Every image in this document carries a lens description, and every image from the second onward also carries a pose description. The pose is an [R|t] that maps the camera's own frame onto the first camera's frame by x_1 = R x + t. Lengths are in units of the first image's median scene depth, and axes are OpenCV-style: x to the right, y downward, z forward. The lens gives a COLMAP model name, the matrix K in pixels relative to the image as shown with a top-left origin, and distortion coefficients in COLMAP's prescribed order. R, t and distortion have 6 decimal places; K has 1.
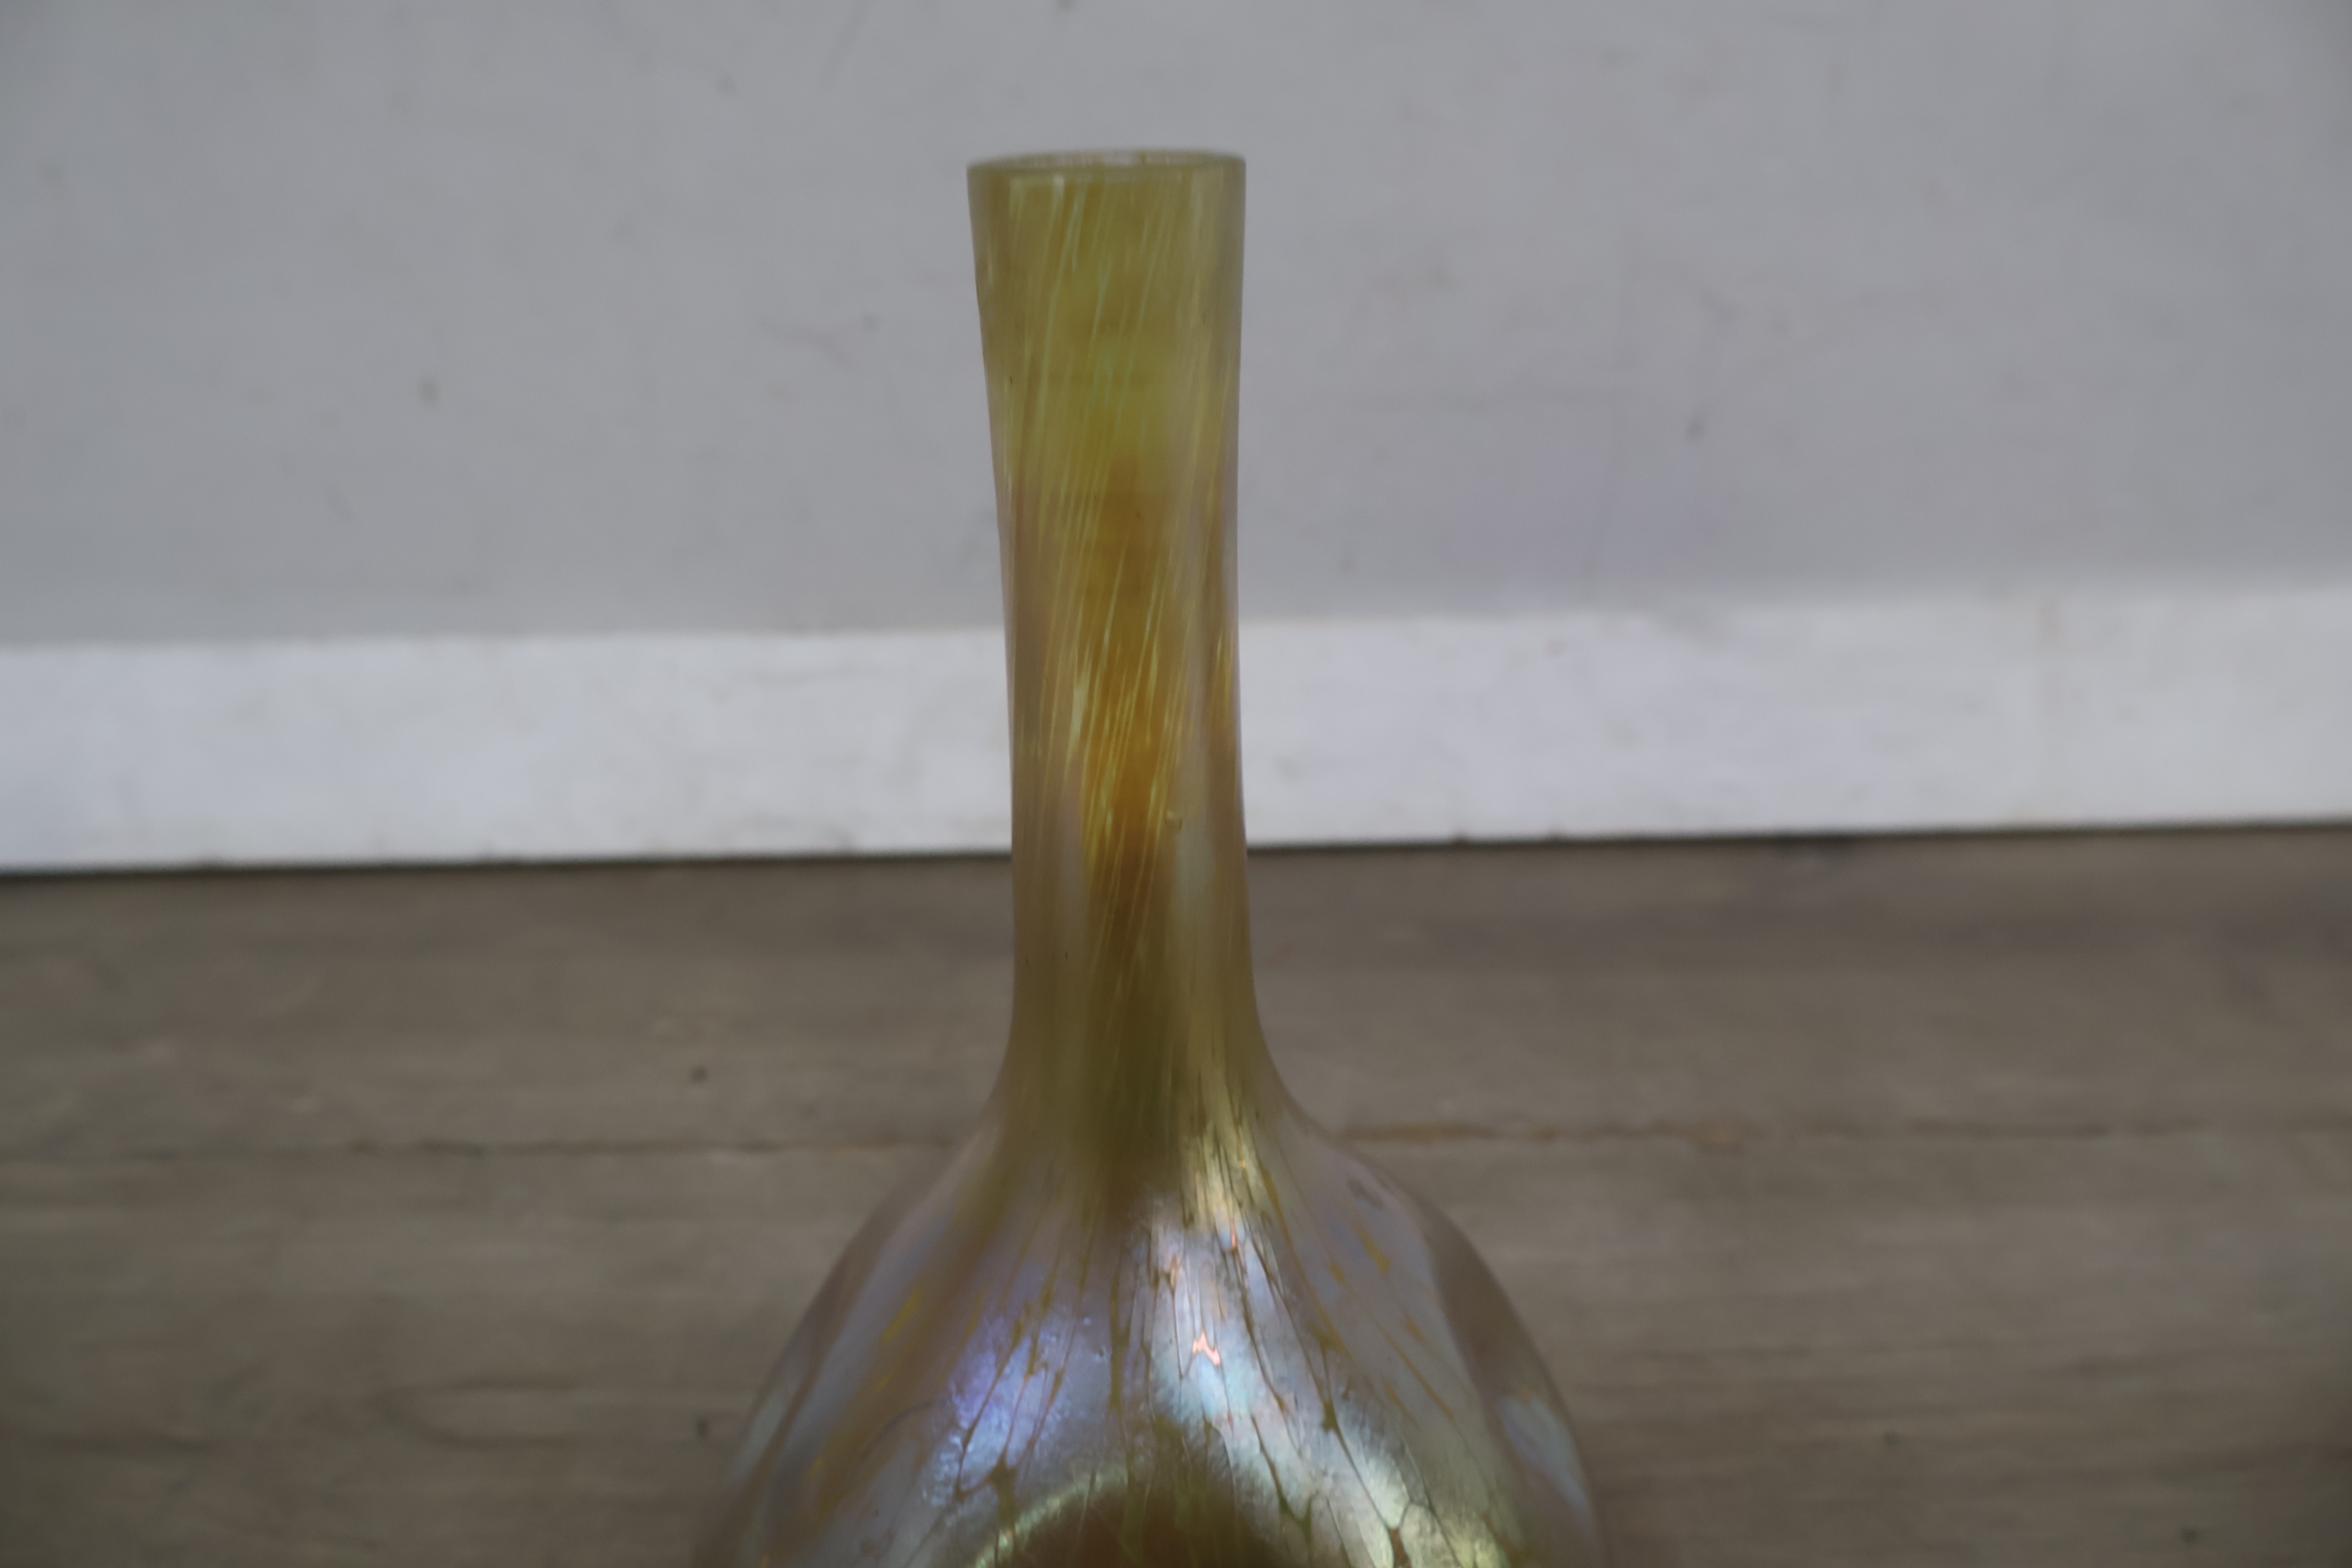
lens RADIAL K [[1988.0, 0, 1176.0], [0, 1988.0, 784.0], [0, 0, 1]] dist [0.006208, 0.012751]
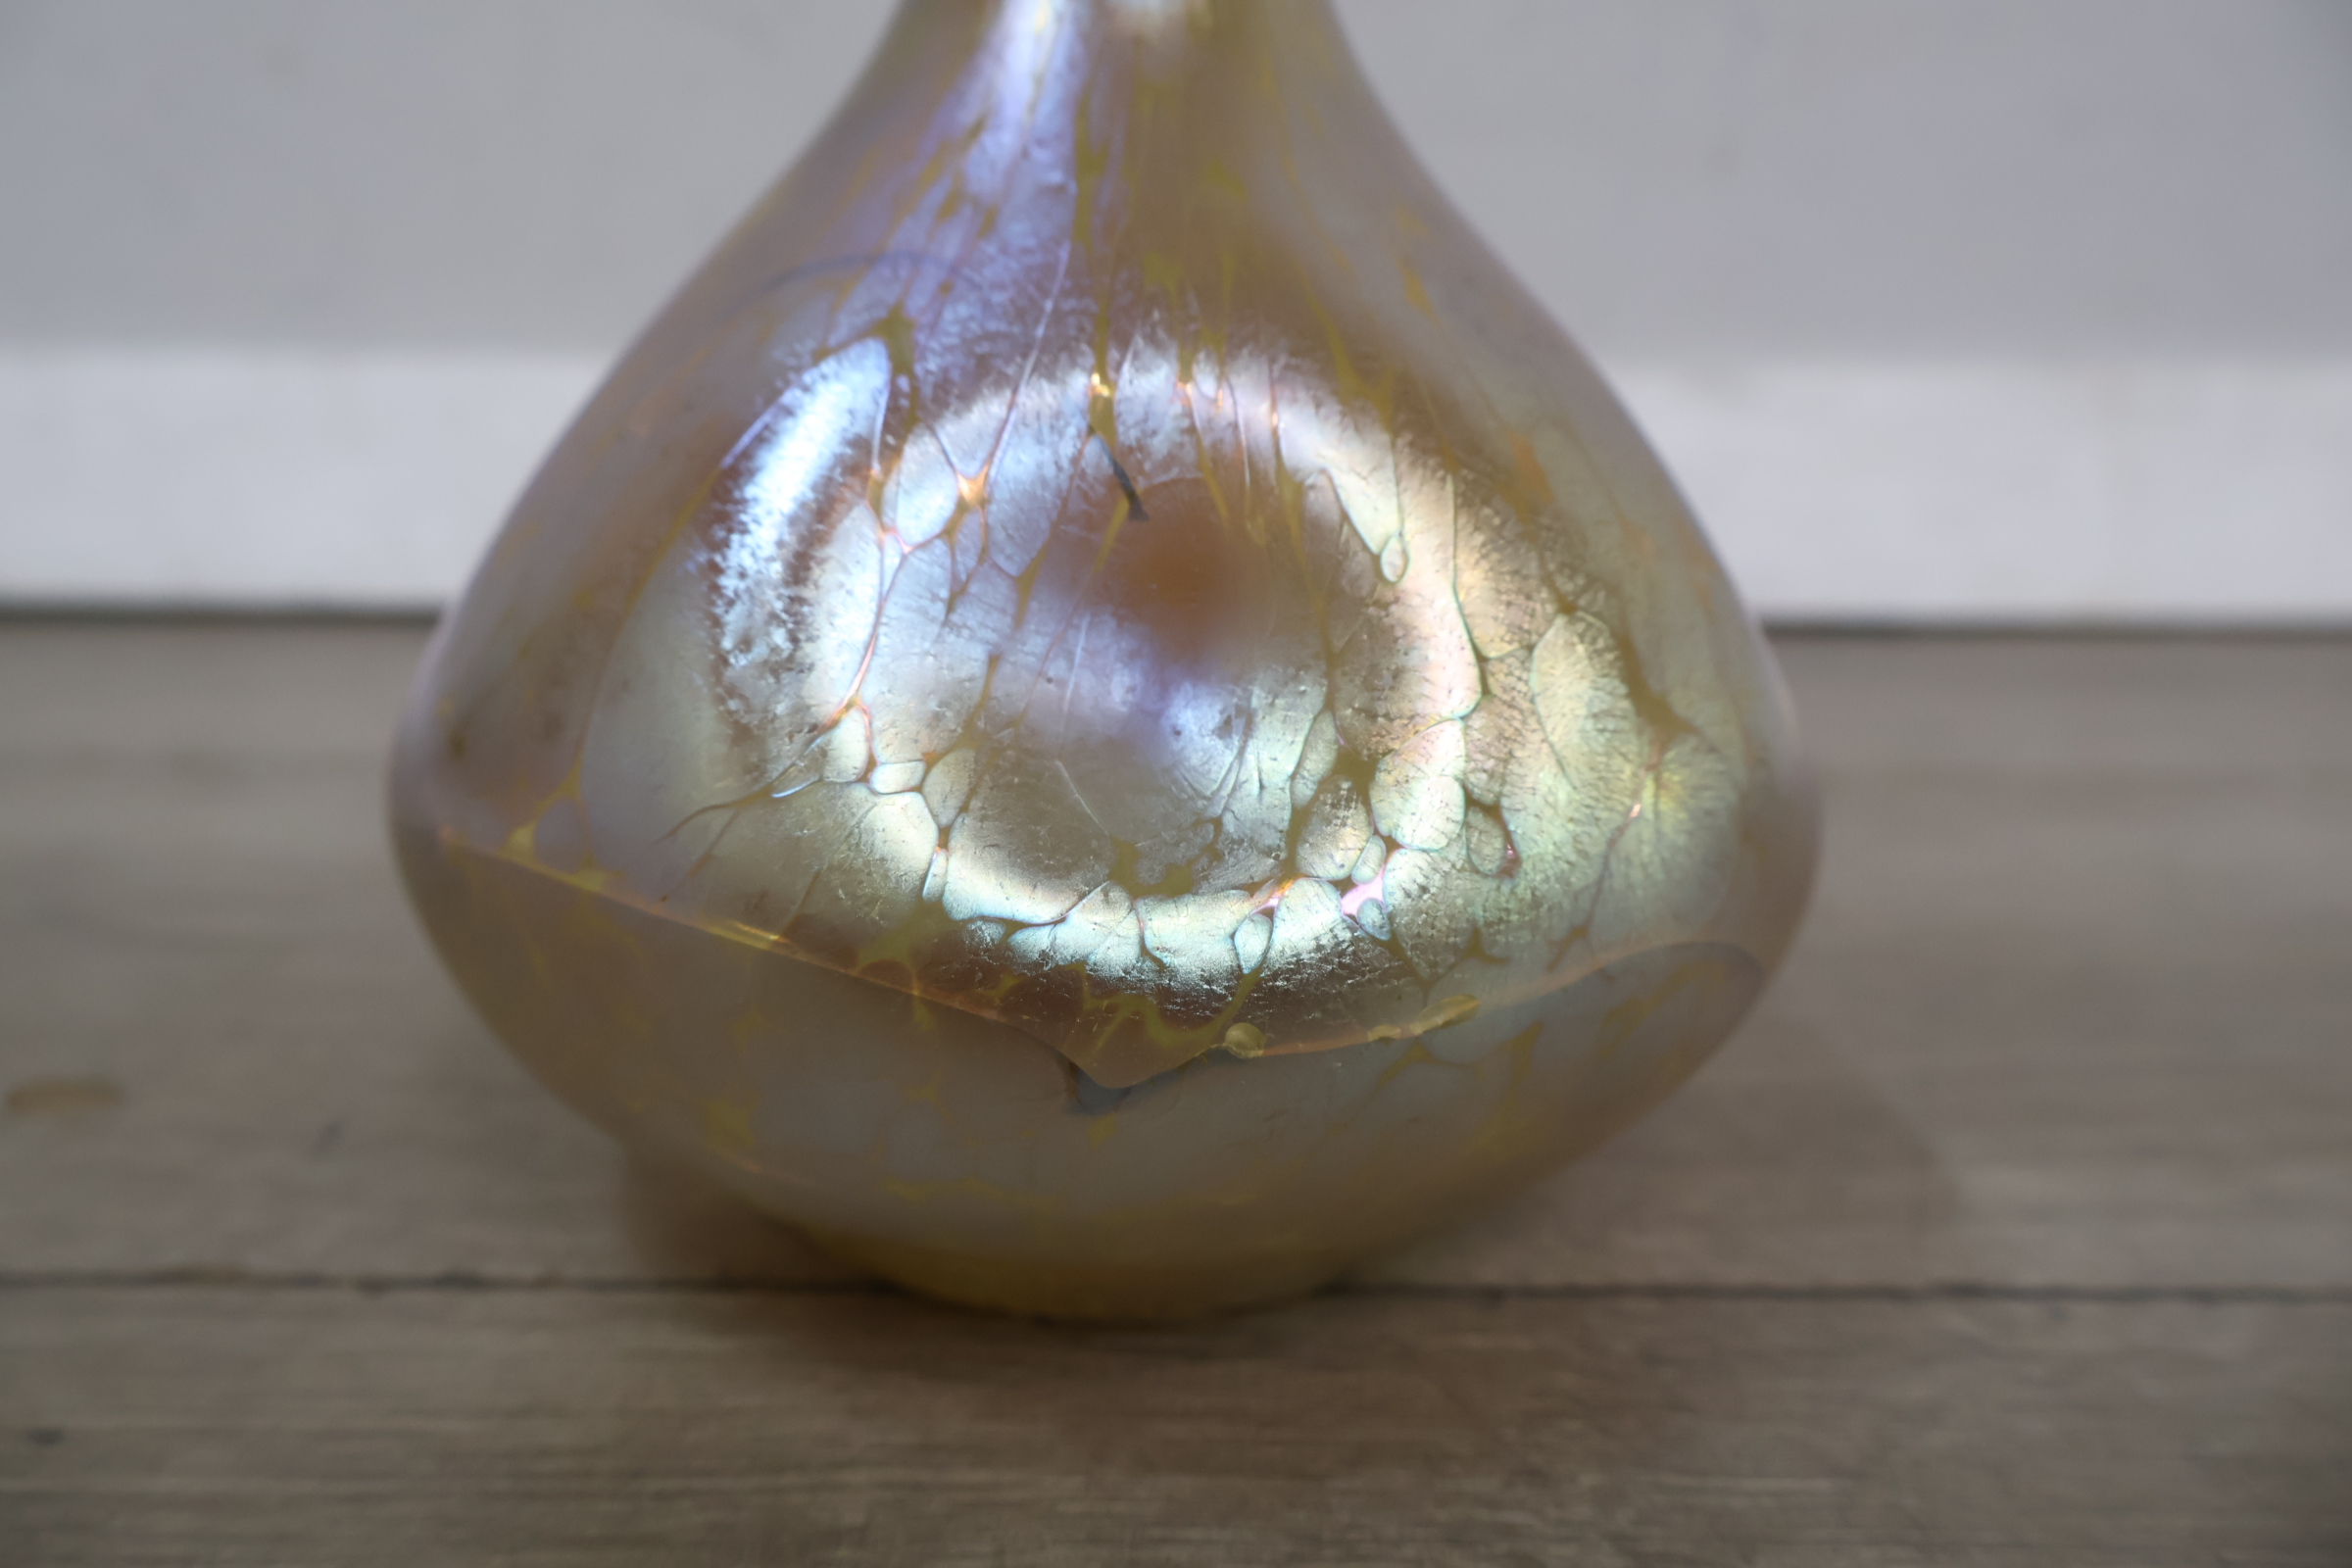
lens RADIAL K [[1988.0, 0, 1176.0], [0, 1988.0, 784.0], [0, 0, 1]] dist [0.006208, 0.012751]
pose [[0.999098, 0.027977, 0.031934, -0.007627], [-0.023265, 0.989958, -0.139437, 0.294071], [-0.035514, 0.138569, 0.989716, 0.207674]]
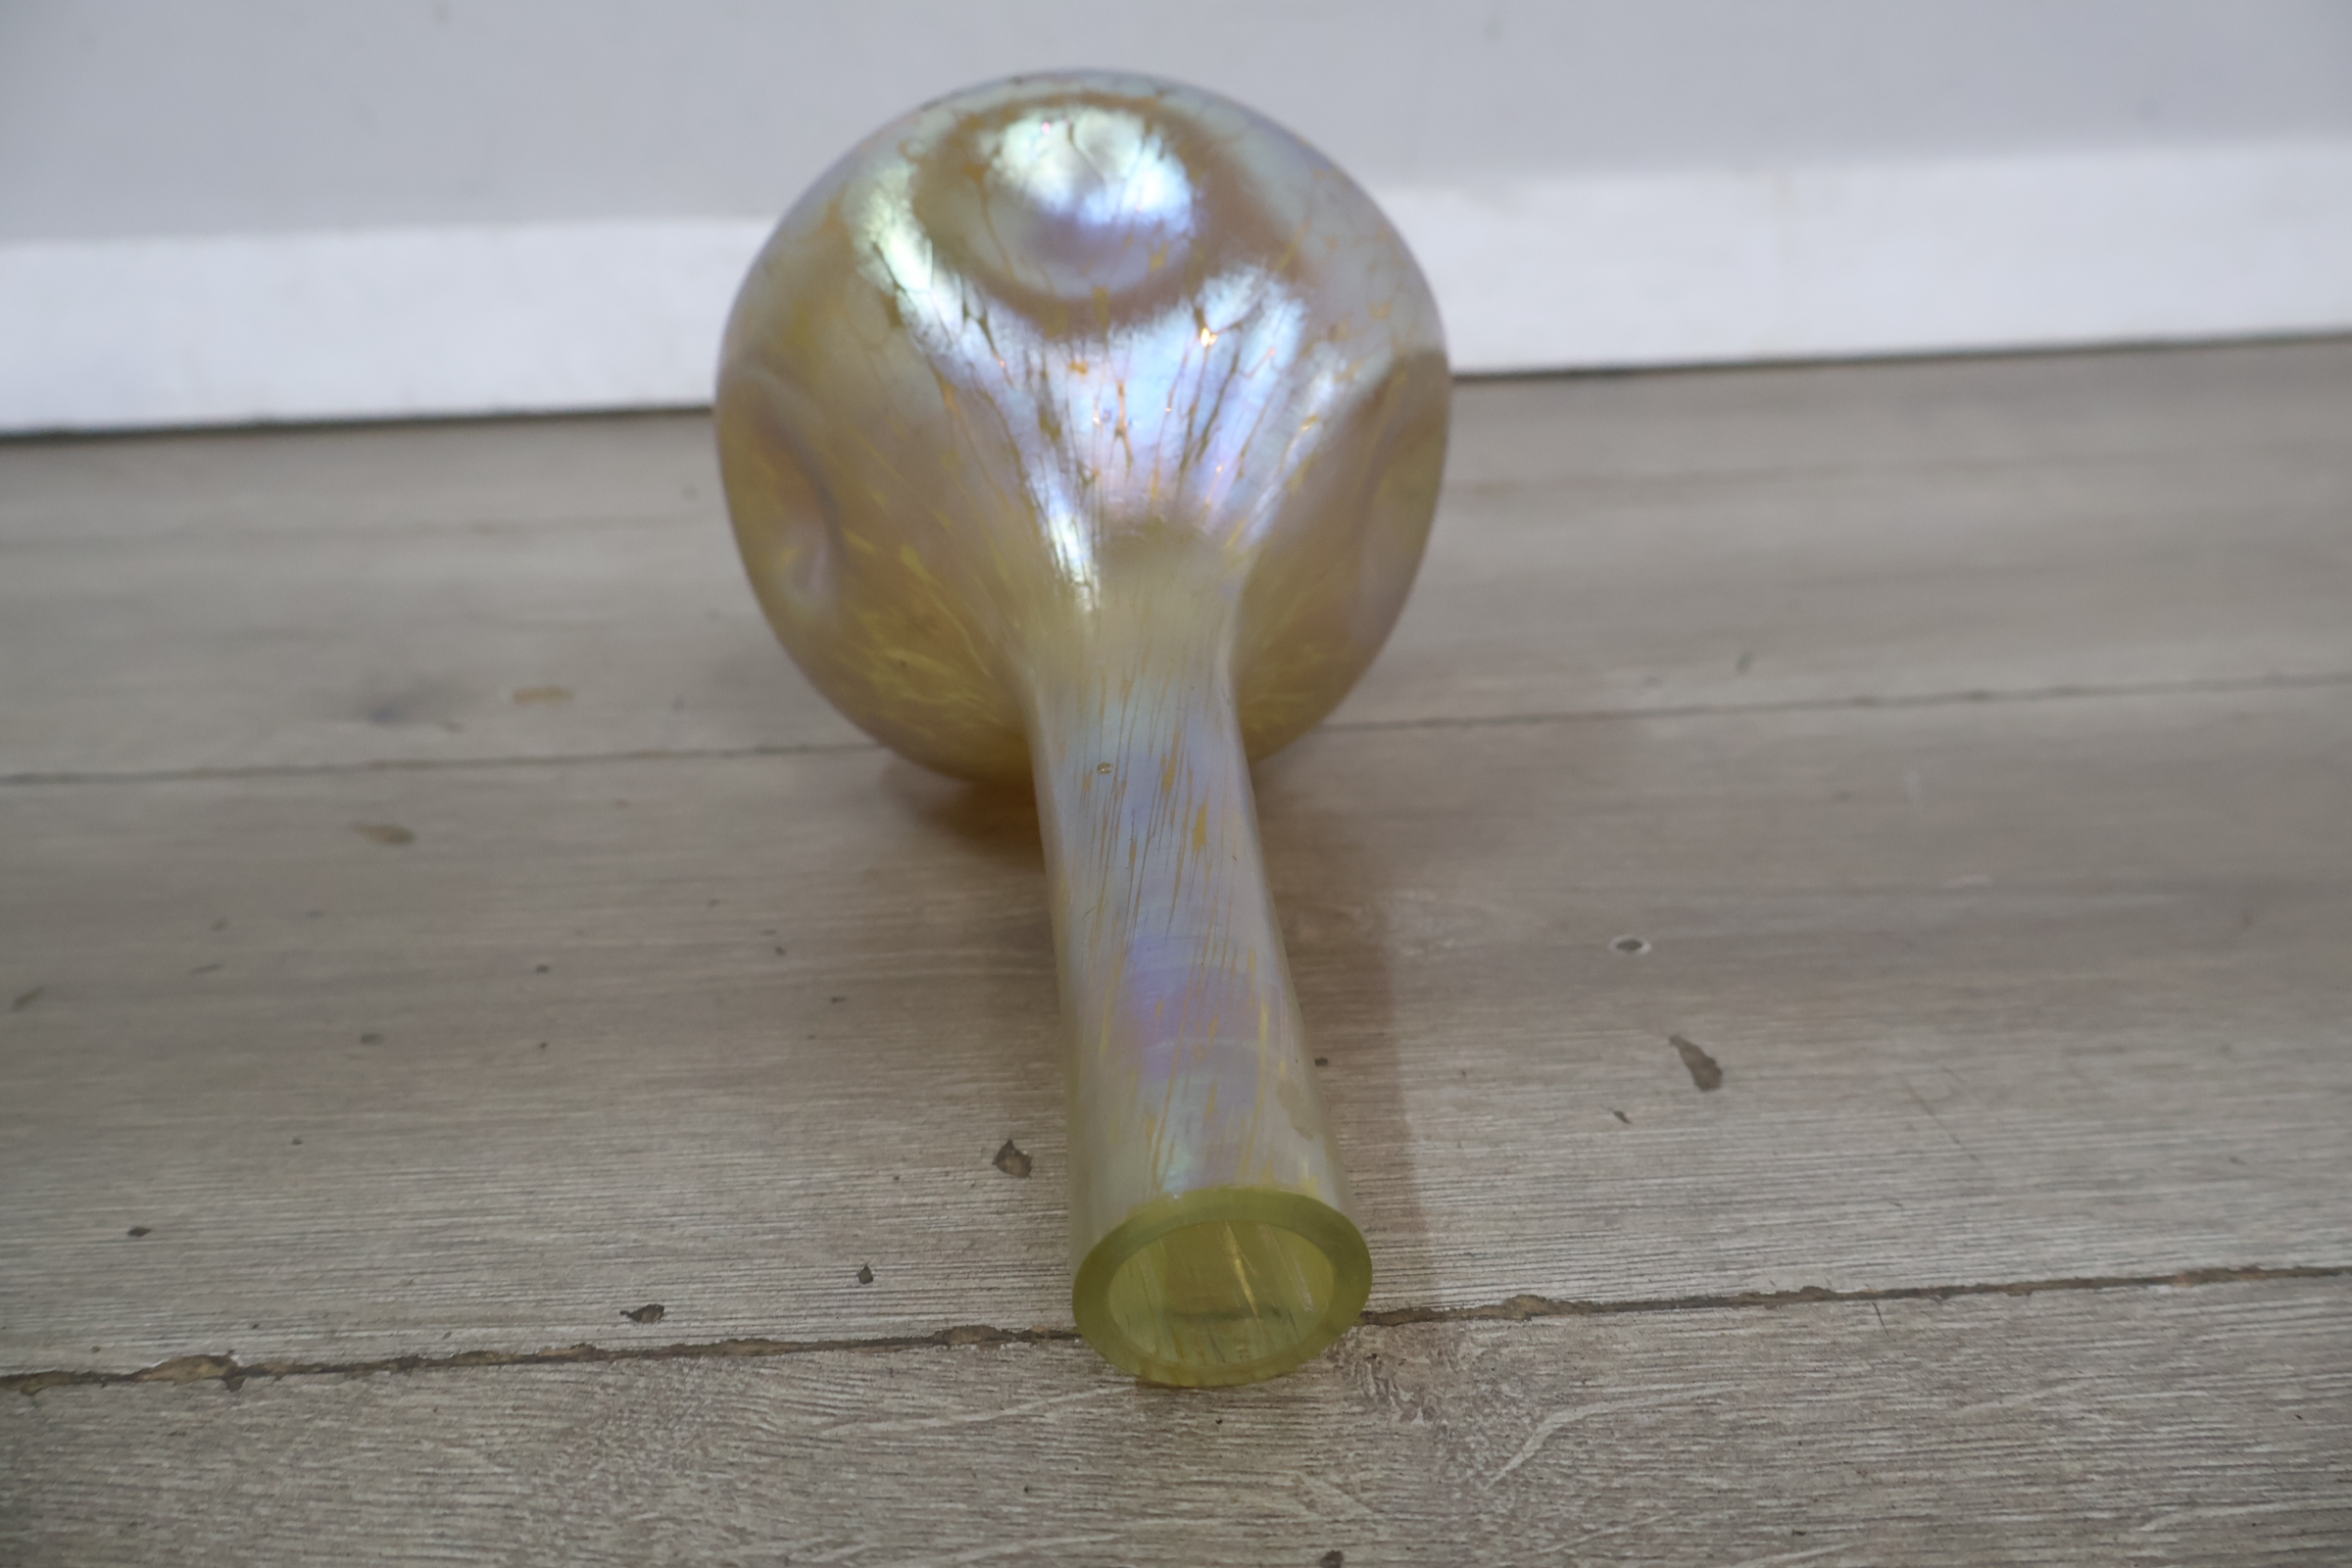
lens RADIAL K [[1988.0, 0, 1176.0], [0, 1988.0, 784.0], [0, 0, 1]] dist [0.006208, 0.012751]
pose [[0.999119, -0.027179, 0.031992, 0.021406], [0.027225, 0.999629, -0.000983, 0.359494], [-0.031953, 0.001853, 0.999488, -0.275032]]
